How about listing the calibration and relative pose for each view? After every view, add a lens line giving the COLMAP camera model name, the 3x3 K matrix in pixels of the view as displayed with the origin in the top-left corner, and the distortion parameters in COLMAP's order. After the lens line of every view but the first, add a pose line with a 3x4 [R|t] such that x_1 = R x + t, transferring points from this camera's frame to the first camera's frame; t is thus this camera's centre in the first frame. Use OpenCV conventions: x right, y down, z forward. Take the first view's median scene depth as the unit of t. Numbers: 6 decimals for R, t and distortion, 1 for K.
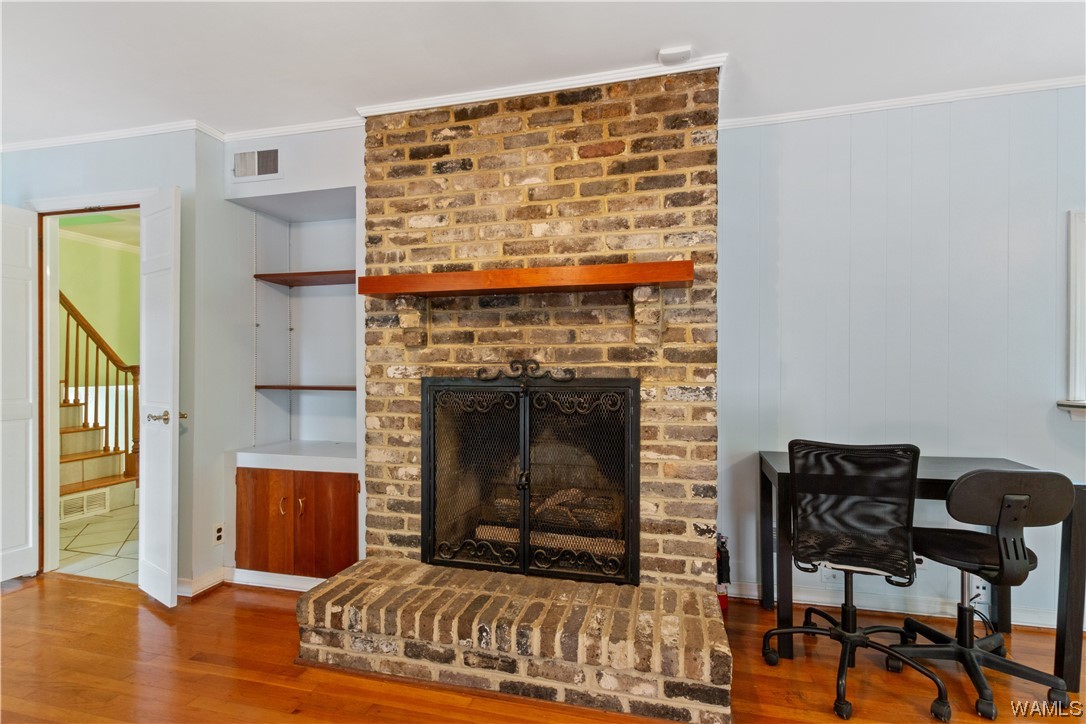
lens RADIAL K [[519.9, 0, 580.2], [0, 519.9, 372.8], [0, 0, 1]] dist [0.014819, -0.006419]
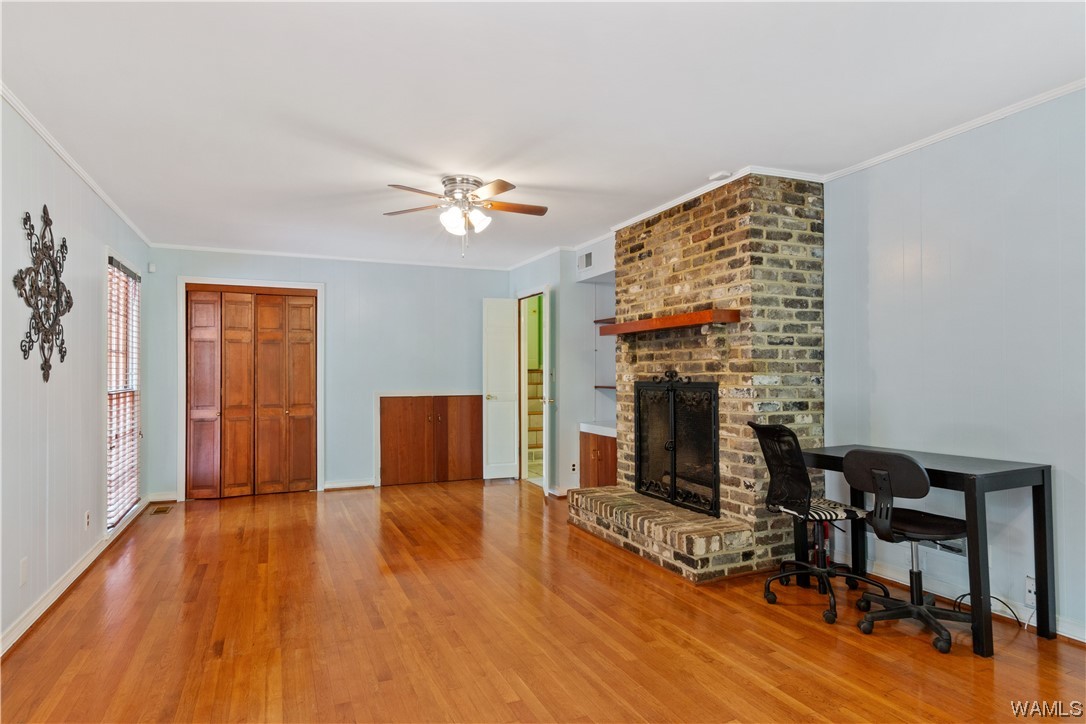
lens RADIAL K [[597.9, 0, 542.0], [0, 597.9, 363.3], [0, 0, 1]] dist [0.008702, -0.004108]
pose [[0.618168, -0.021170, -0.785761, 1.156869], [0.006166, 0.999737, -0.022084, -0.009725], [0.786022, 0.008807, 0.618136, -0.486584]]
